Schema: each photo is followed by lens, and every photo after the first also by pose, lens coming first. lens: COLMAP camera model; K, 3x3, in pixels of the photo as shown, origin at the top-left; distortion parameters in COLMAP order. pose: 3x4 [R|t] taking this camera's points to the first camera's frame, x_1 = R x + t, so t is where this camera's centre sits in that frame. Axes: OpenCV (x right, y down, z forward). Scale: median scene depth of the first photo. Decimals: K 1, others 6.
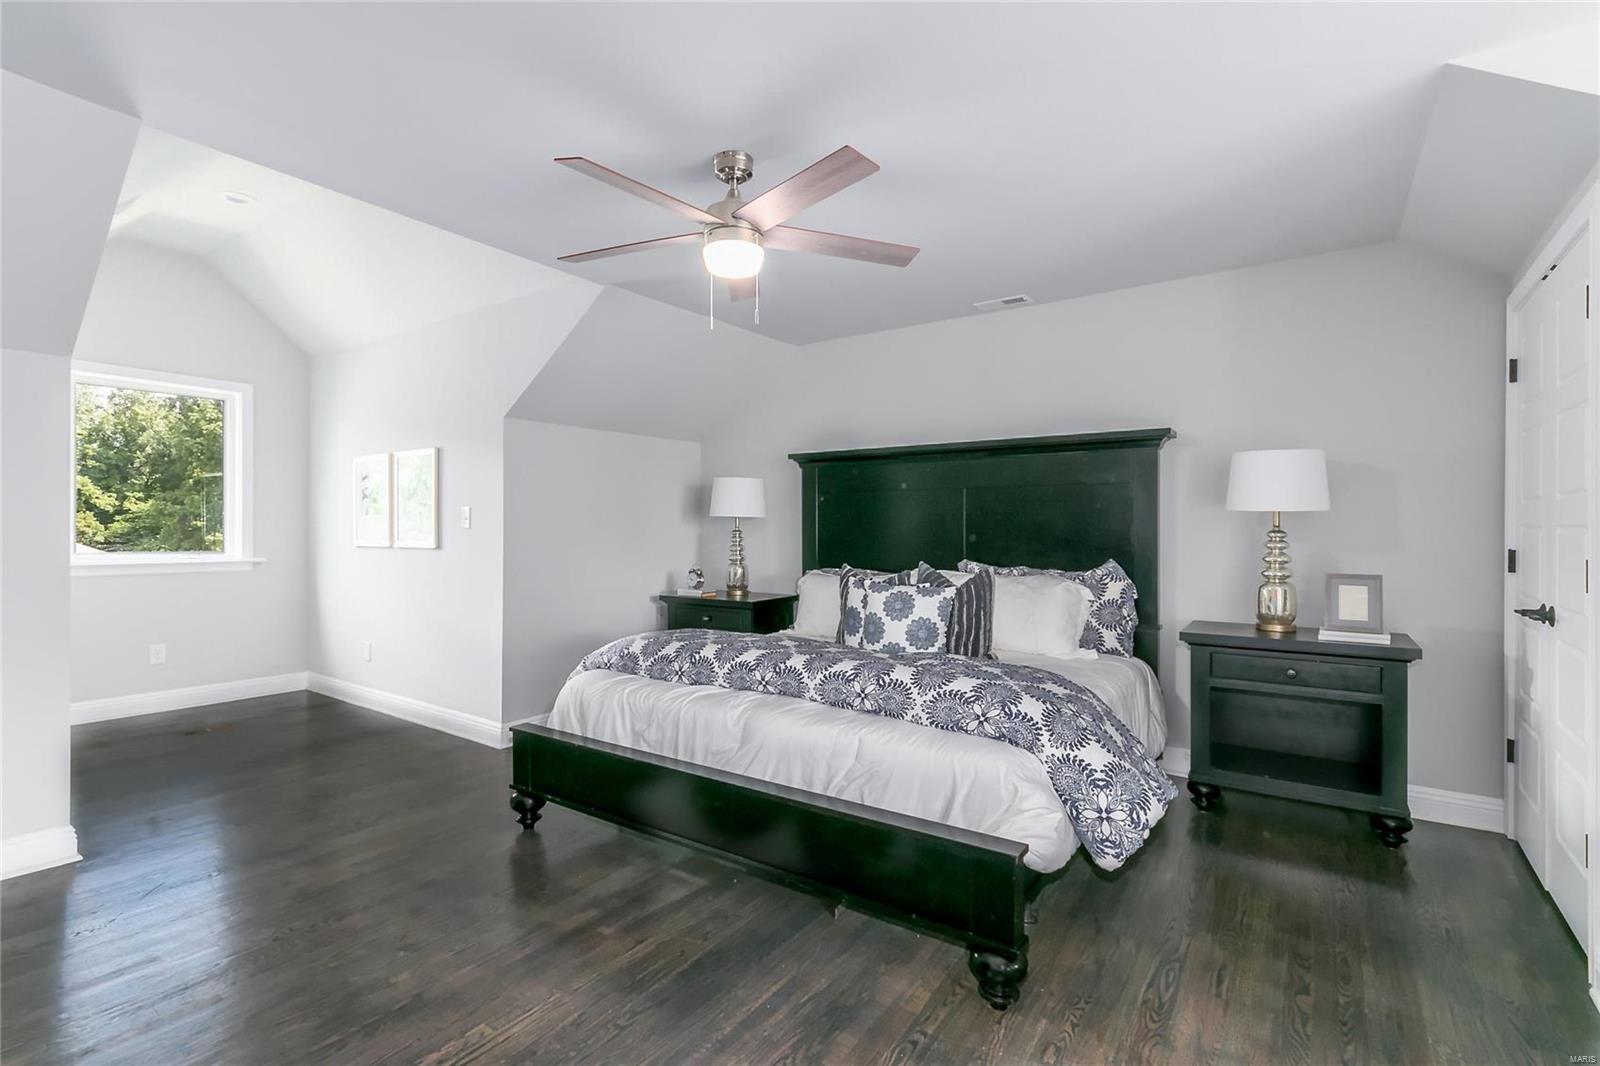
lens RADIAL K [[755.6, 0, 798.5], [0, 755.6, 526.6], [0, 0, 1]] dist [0.004628, -0.001686]
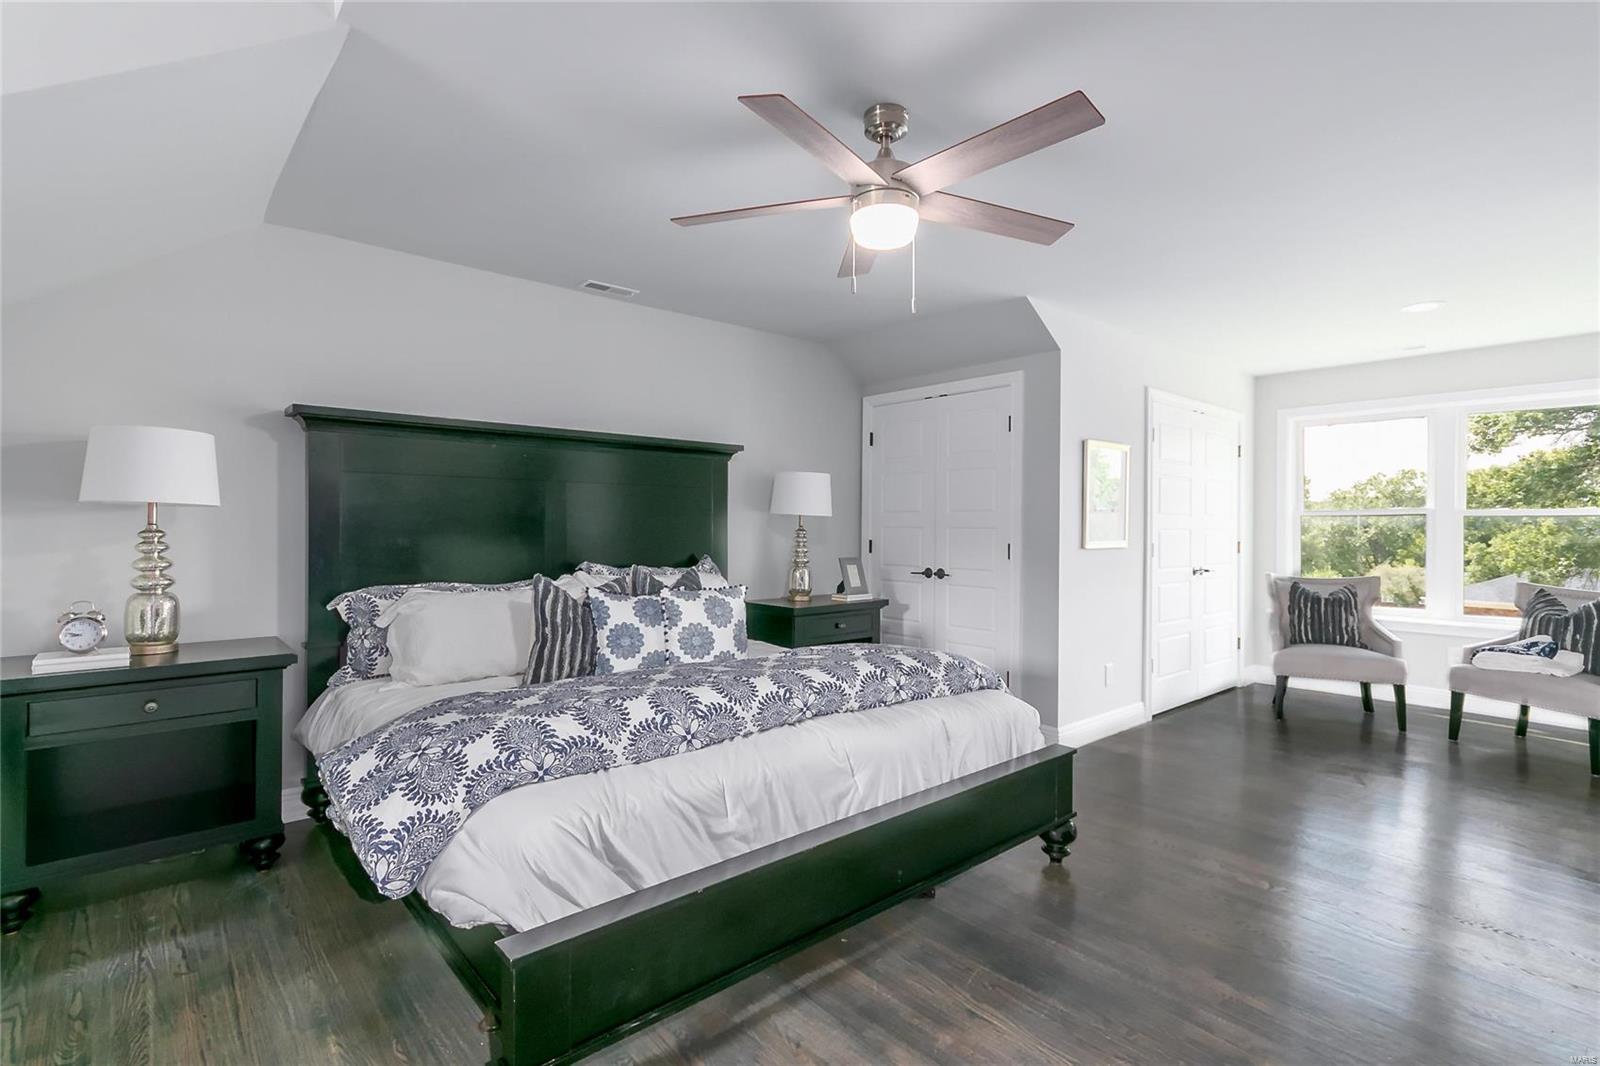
lens RADIAL K [[755.6, 0, 797.0], [0, 755.6, 535.6], [0, 0, 1]] dist [0.004628, -0.001686]
pose [[0.234089, -0.008088, 0.972182, -0.697253], [-0.004970, 0.999942, 0.009515, 0.002561], [-0.972202, -0.007059, 0.234035, 0.645336]]
